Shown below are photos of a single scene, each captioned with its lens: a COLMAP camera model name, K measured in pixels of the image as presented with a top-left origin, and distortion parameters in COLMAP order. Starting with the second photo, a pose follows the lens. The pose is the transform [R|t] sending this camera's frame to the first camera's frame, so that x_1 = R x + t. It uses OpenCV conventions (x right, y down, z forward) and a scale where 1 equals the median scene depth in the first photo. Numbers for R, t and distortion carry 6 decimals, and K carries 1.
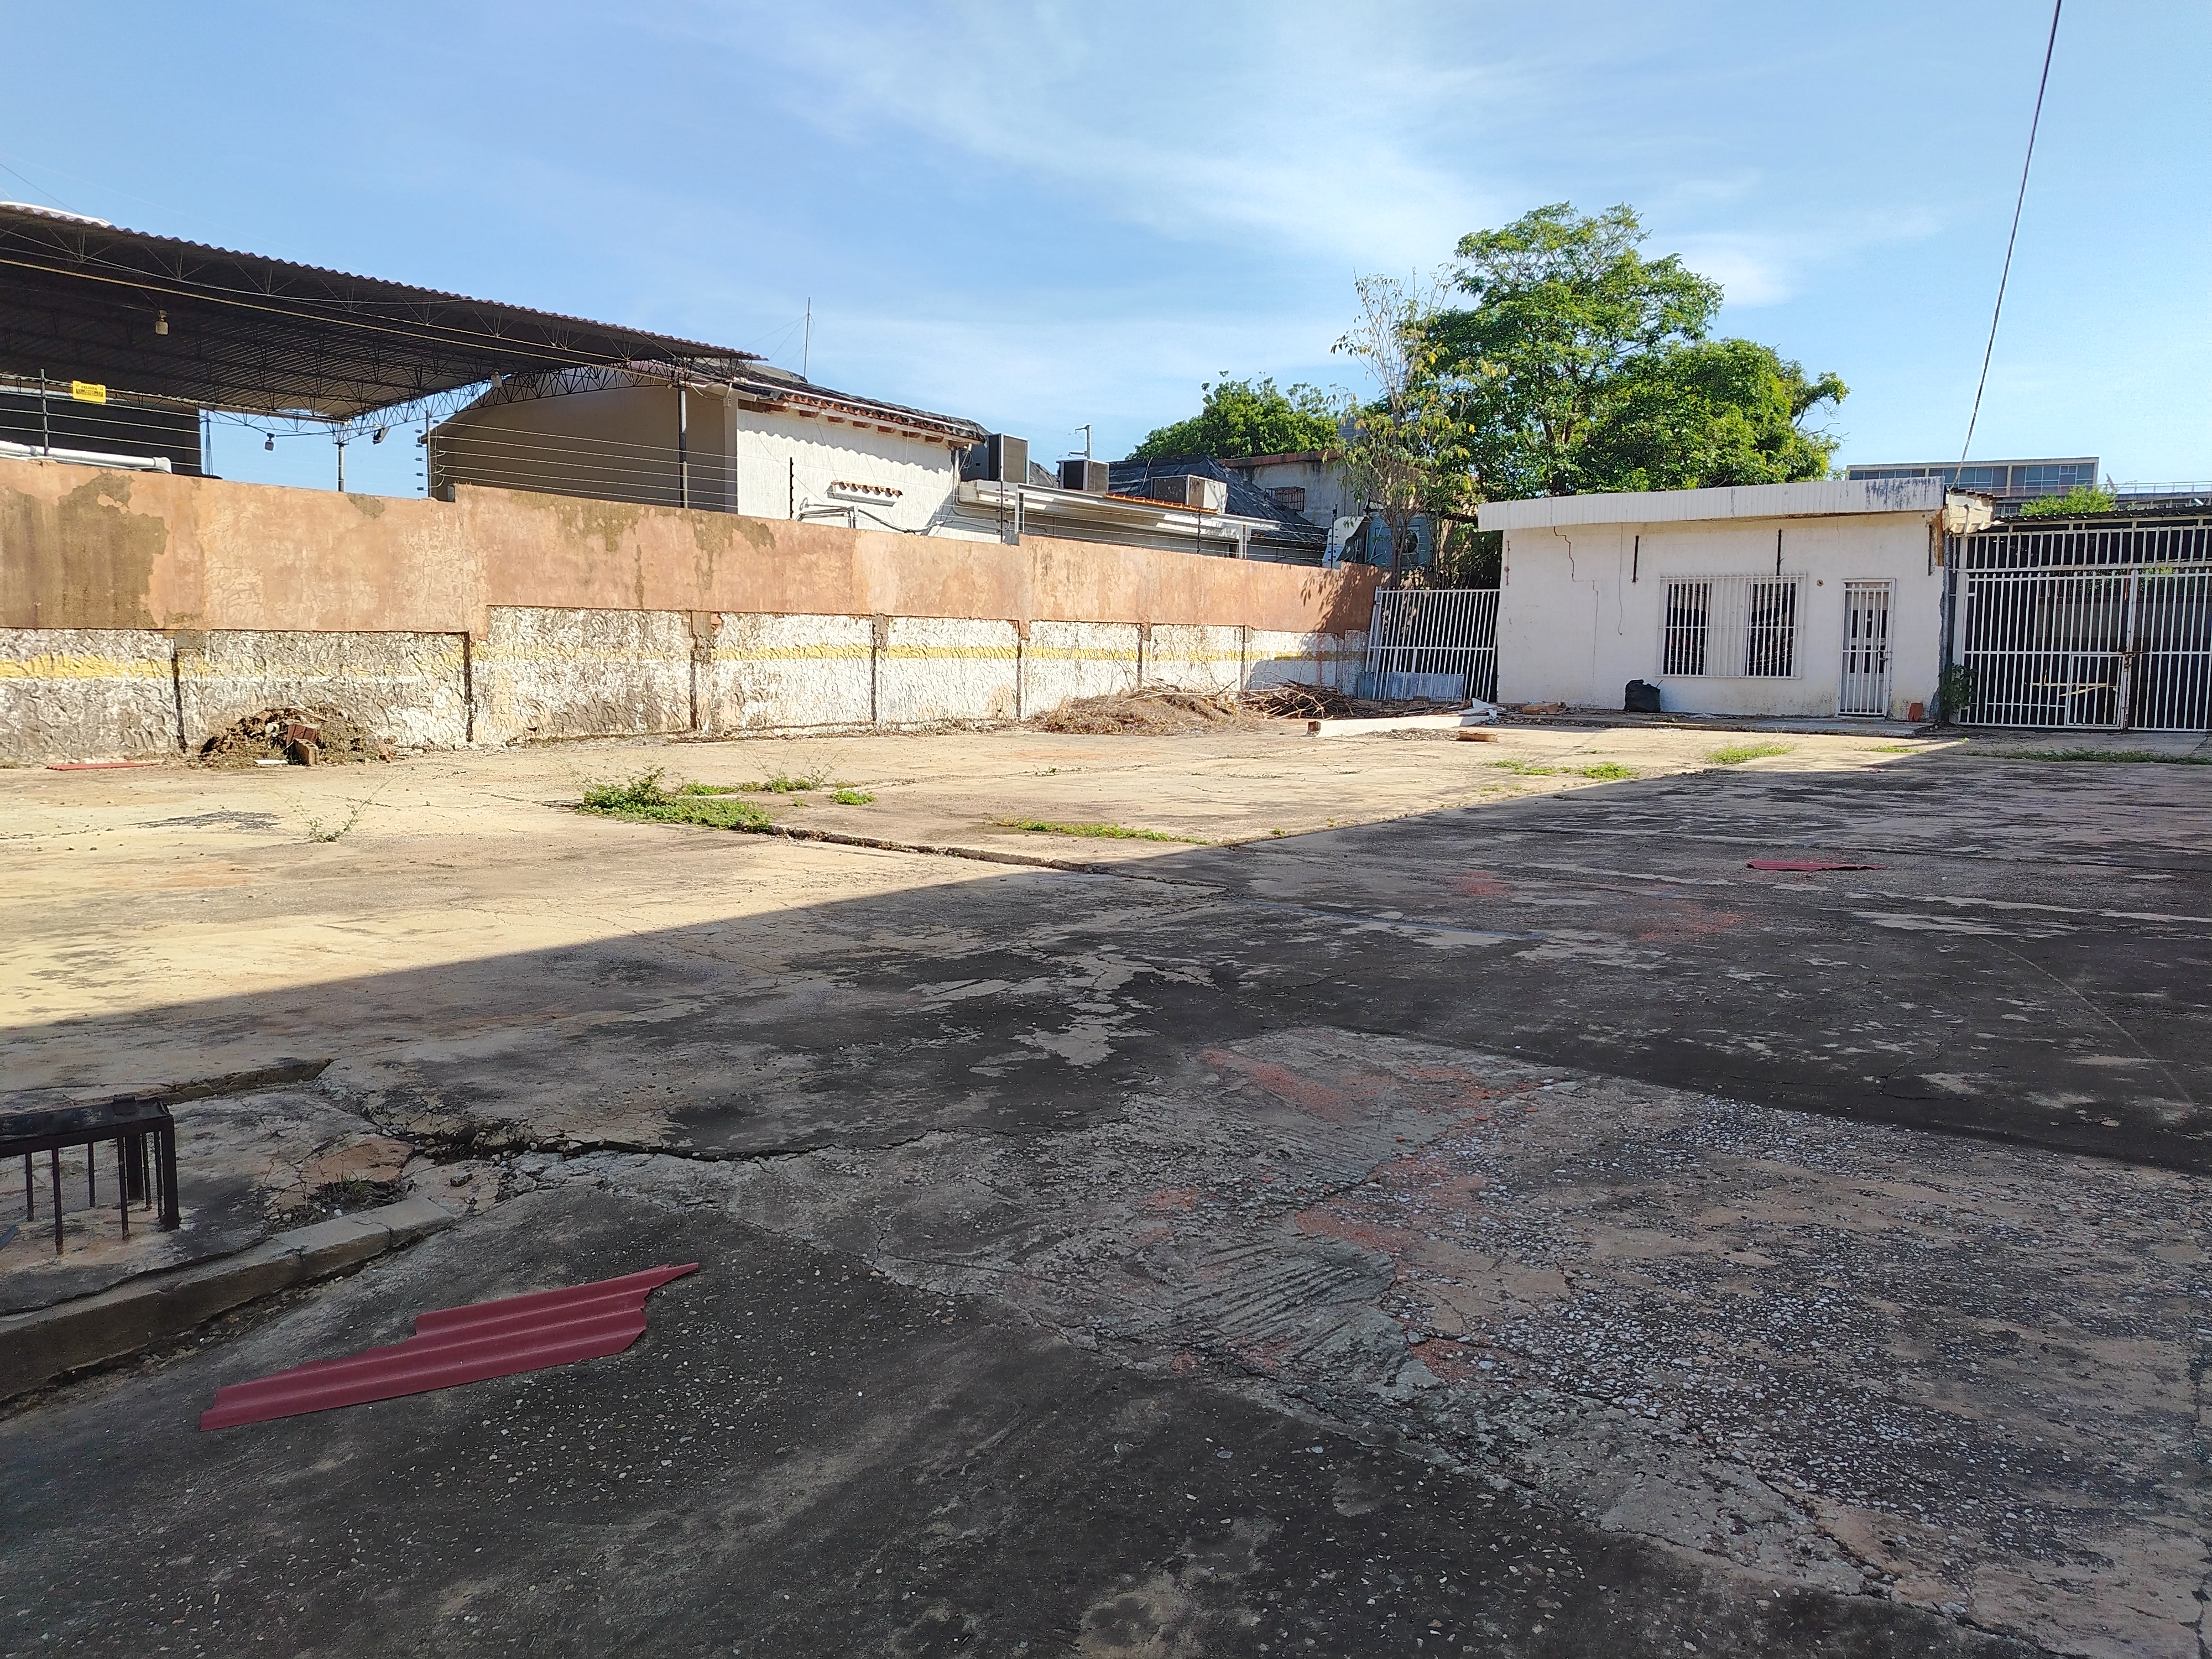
lens RADIAL K [[1531.7, 0, 1094.0], [0, 1531.7, 829.2], [0, 0, 1]] dist [0.042811, -0.054490]
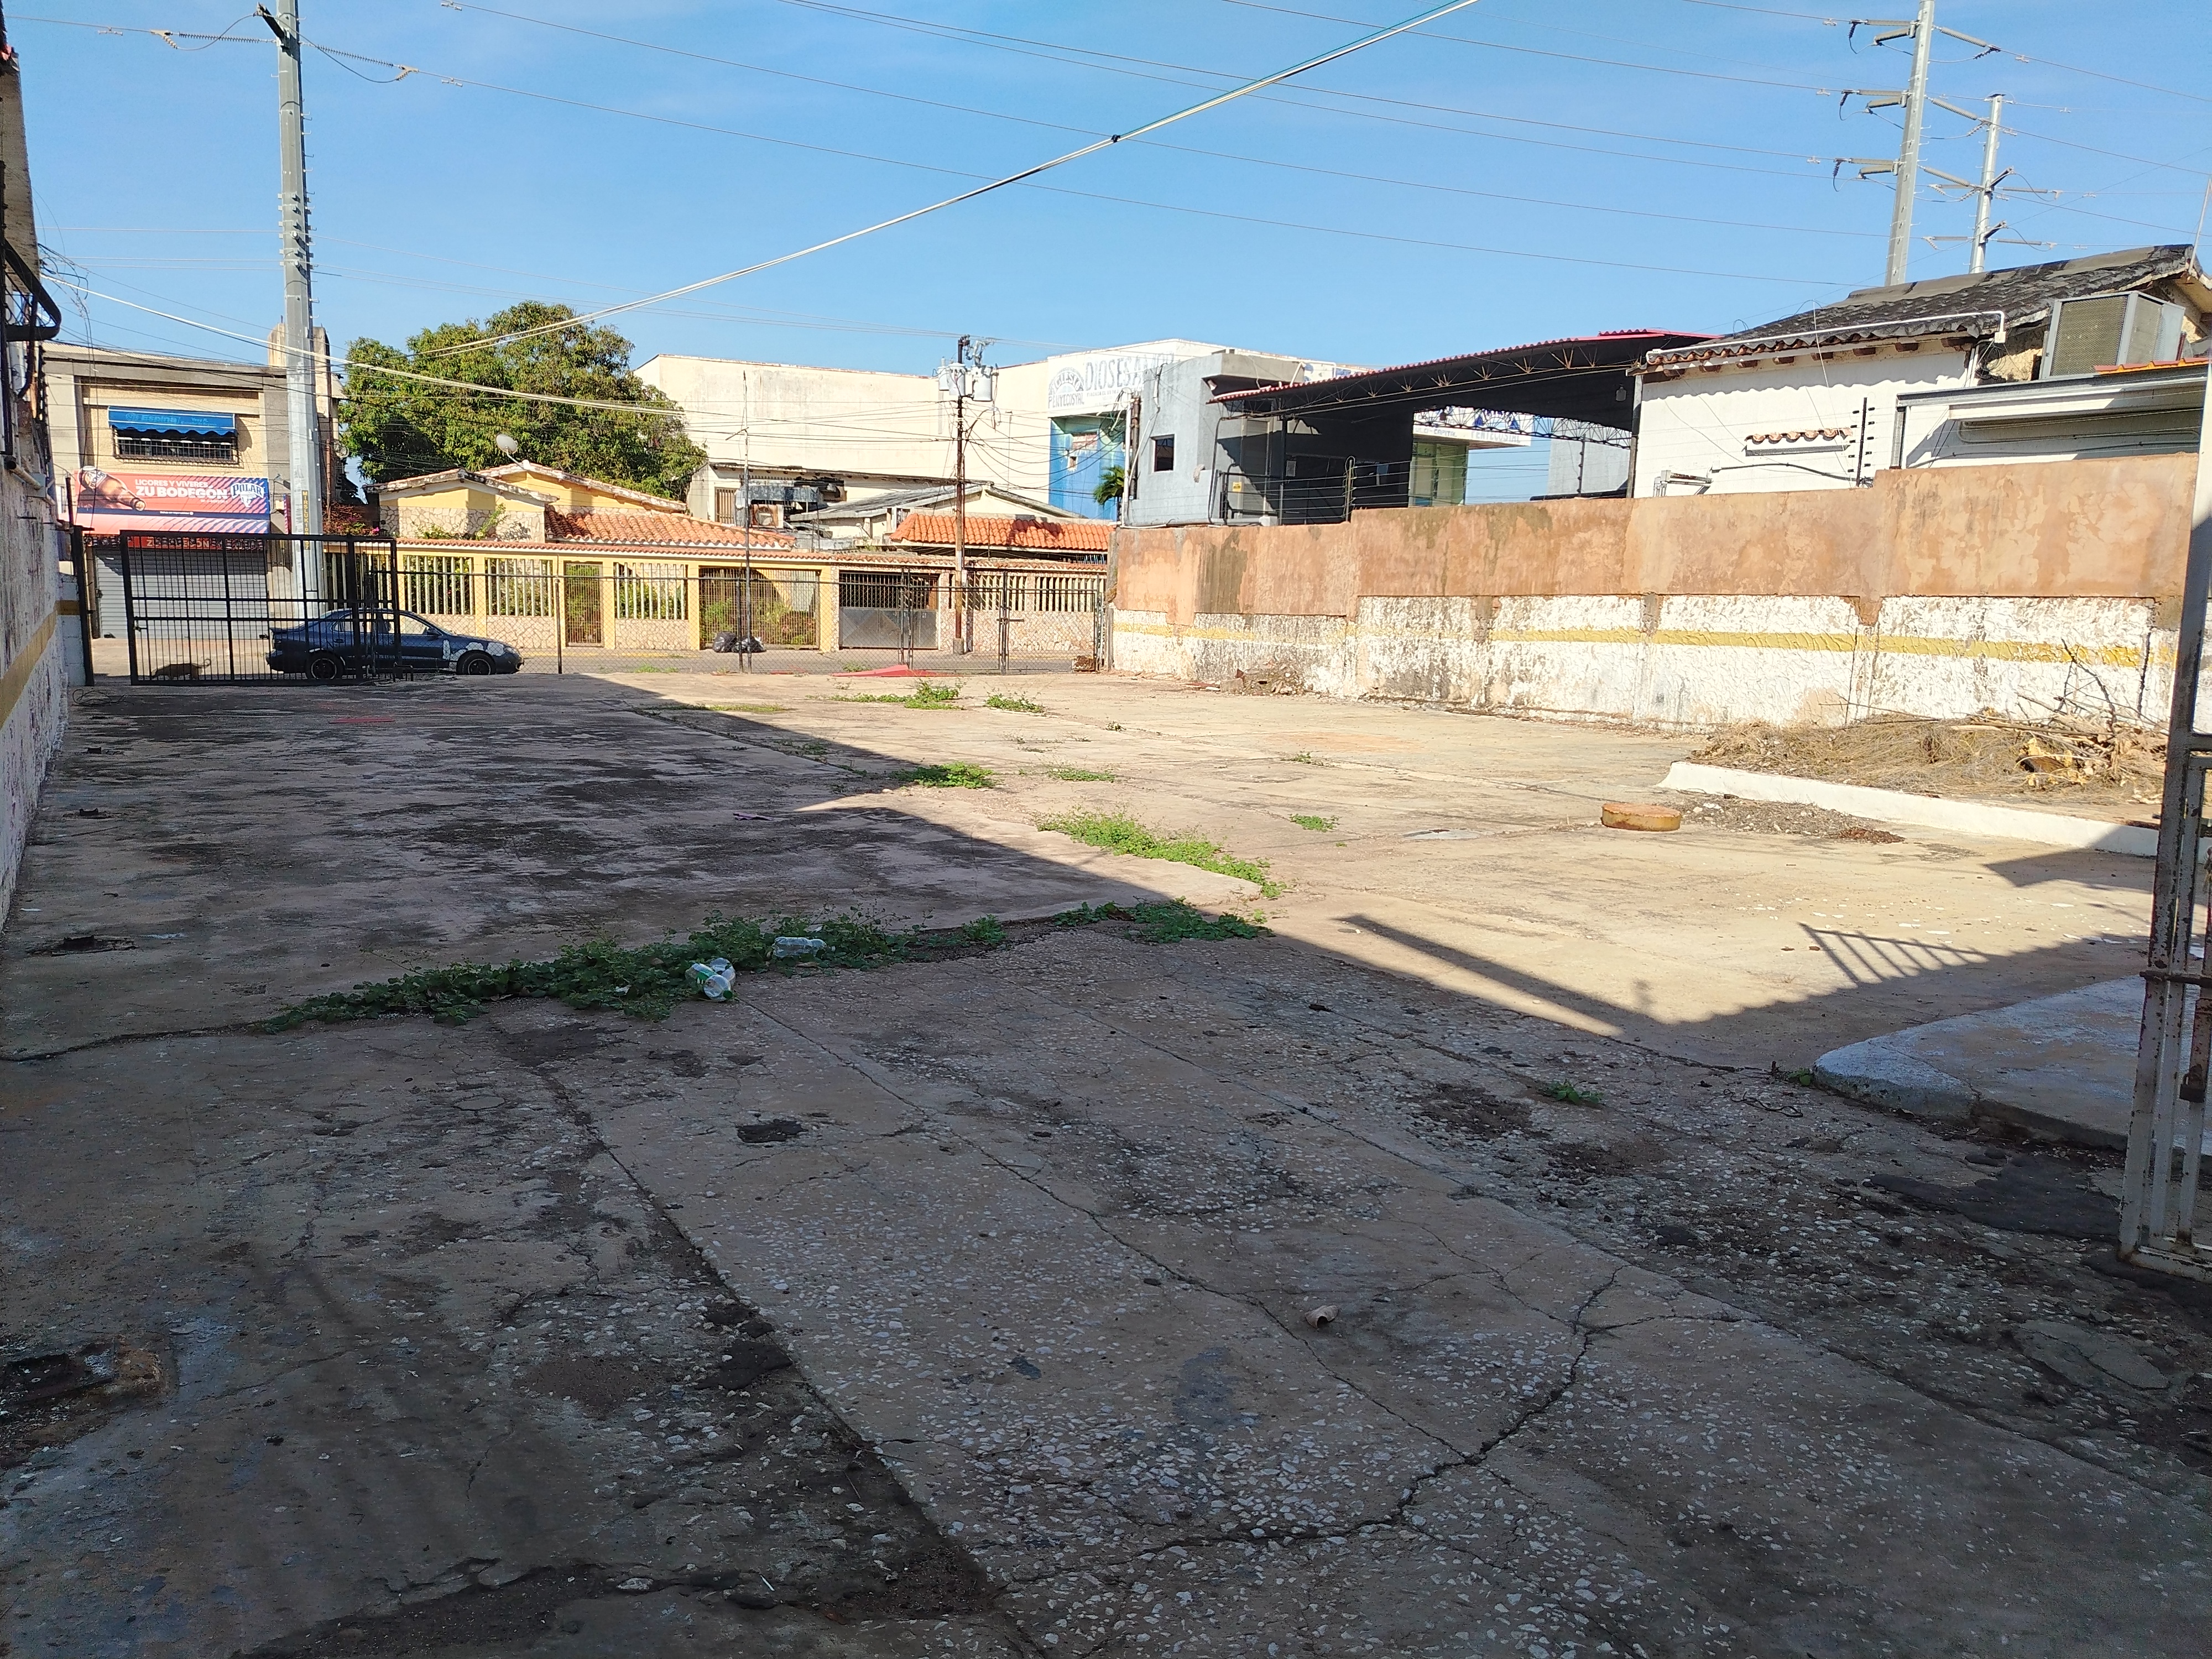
lens RADIAL K [[1531.7, 0, 1100.9], [0, 1531.7, 825.6], [0, 0, 1]] dist [0.042811, -0.054490]
pose [[-0.345801, 0.120334, -0.930560, 1.080575], [-0.130573, 0.975922, 0.174722, -0.168355], [0.929178, 0.181925, -0.321762, 1.381759]]
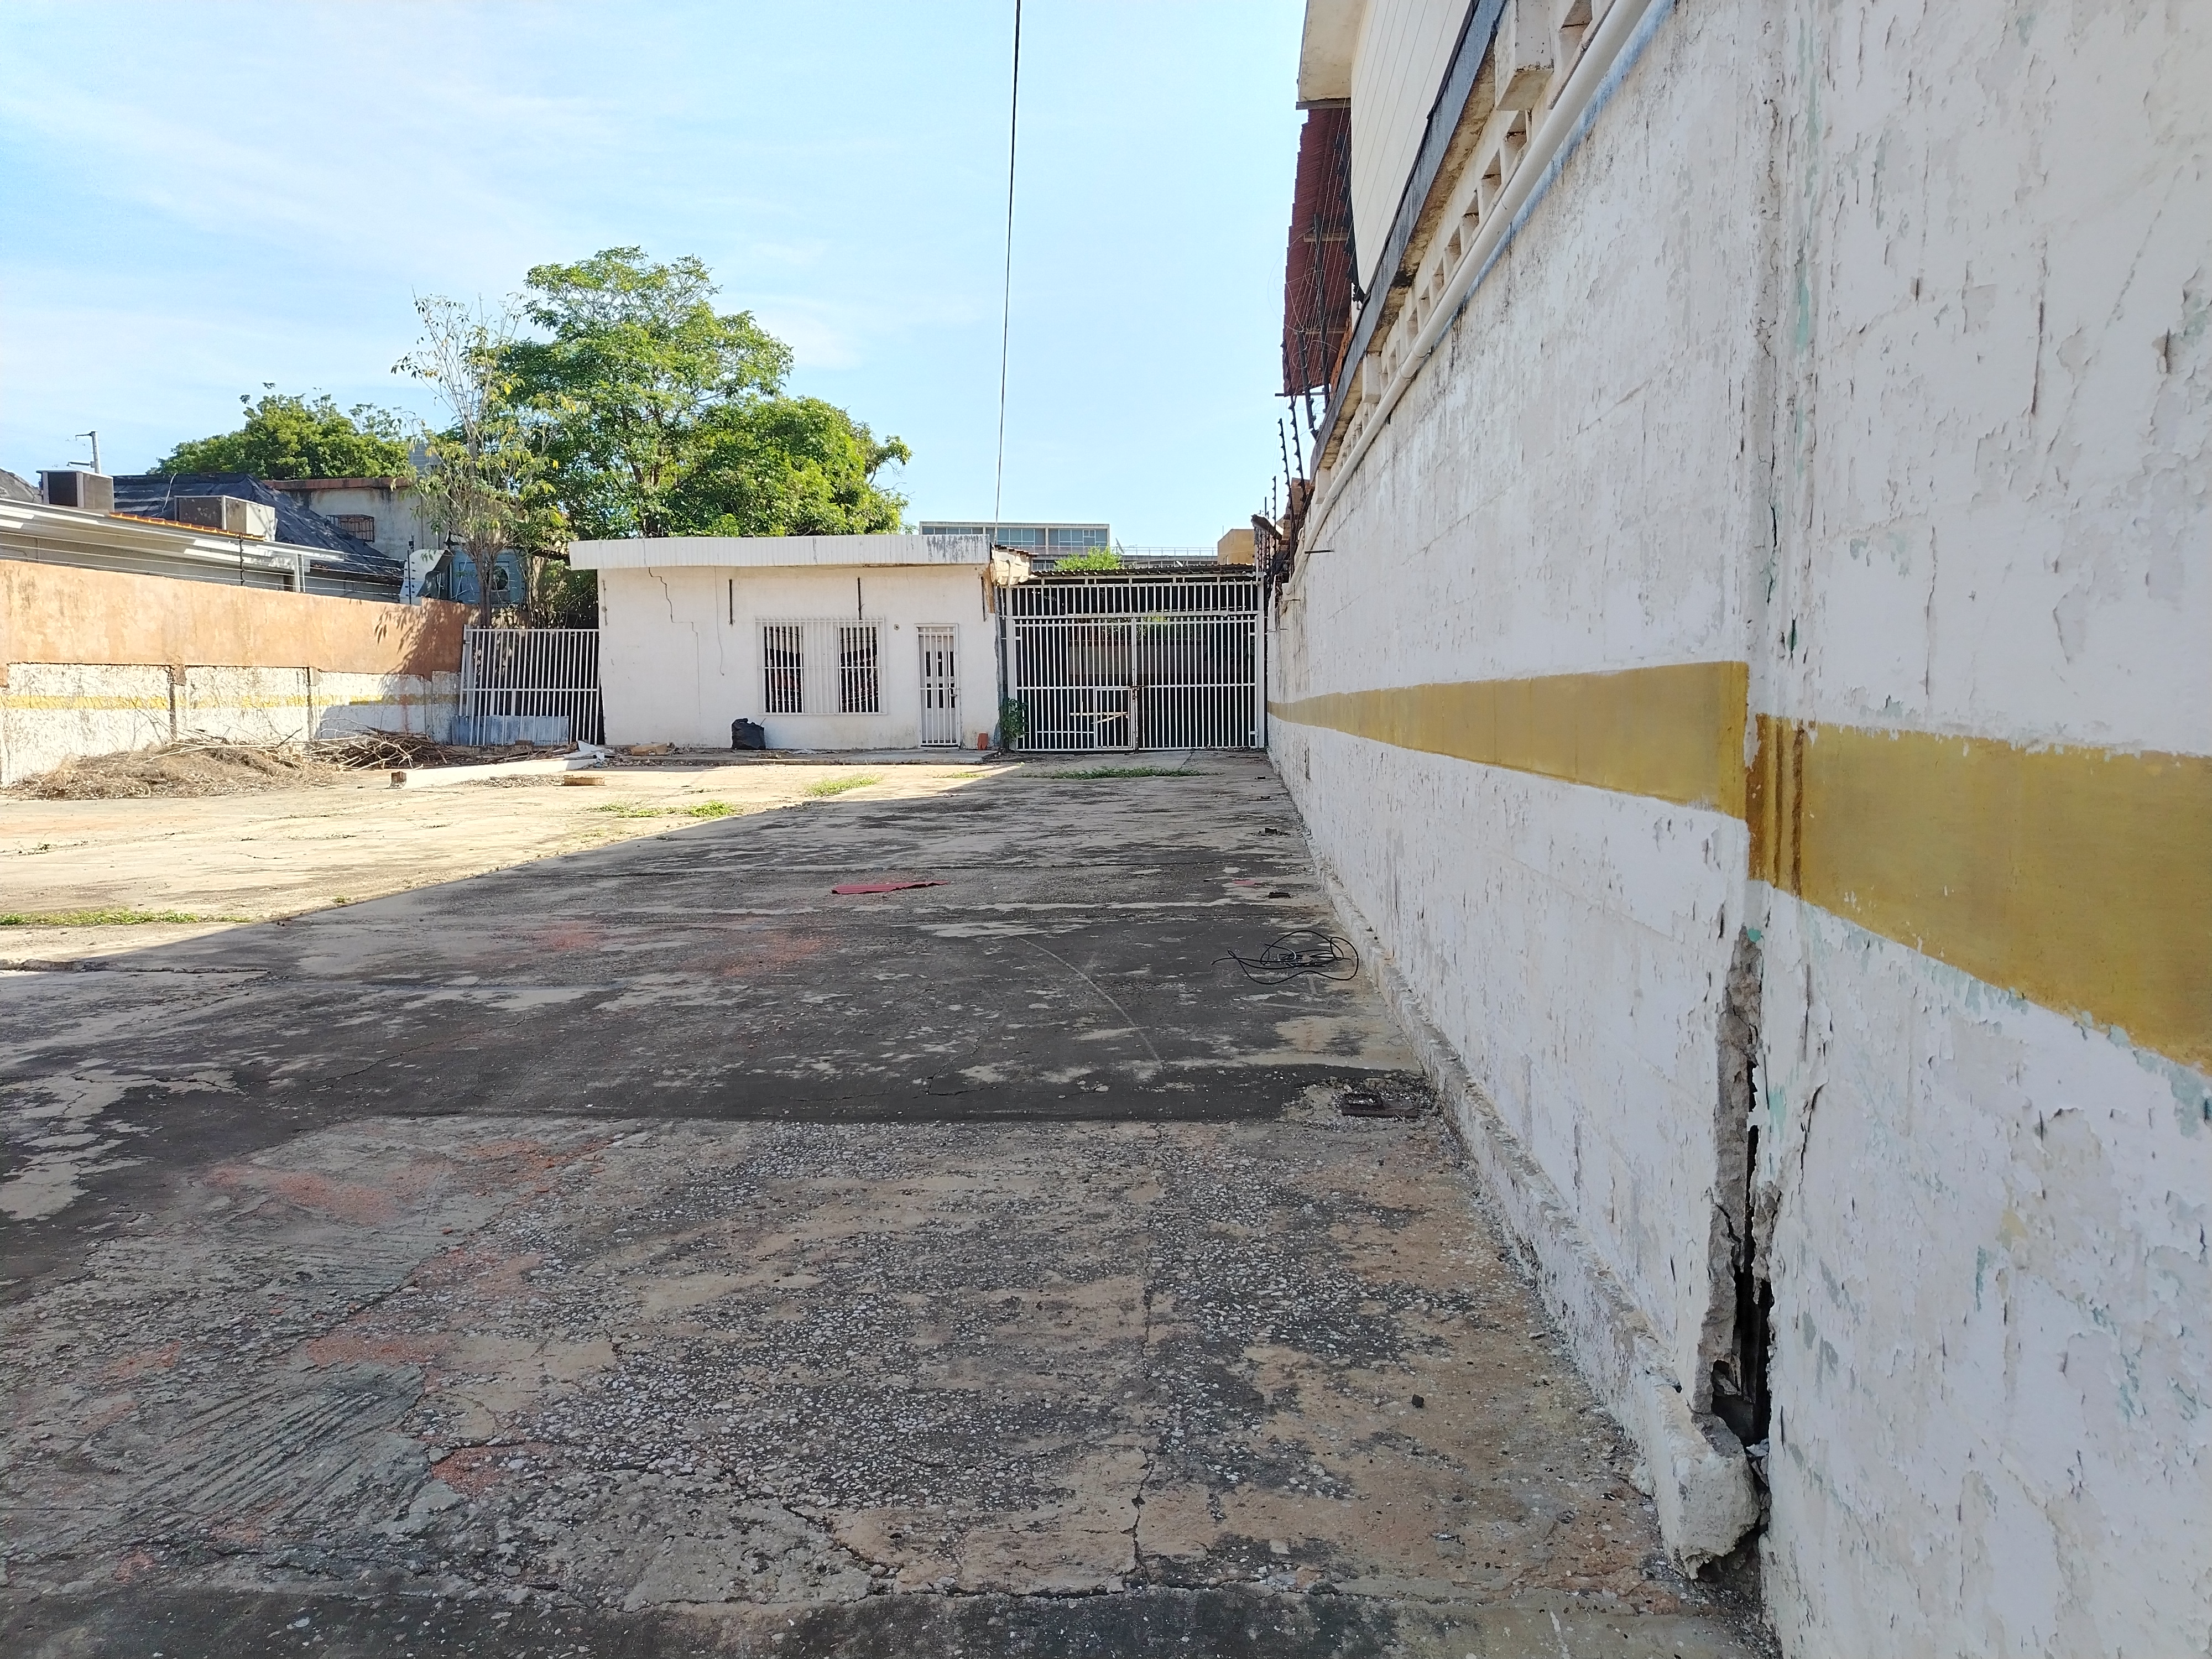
lens RADIAL K [[1531.7, 0, 1117.6], [0, 1531.7, 828.9], [0, 0, 1]] dist [0.042811, -0.054490]
pose [[0.841905, -0.064382, 0.535771, 0.013756], [0.078278, 0.996926, -0.003207, -0.000489], [-0.533918, 0.044639, 0.844357, 0.000729]]
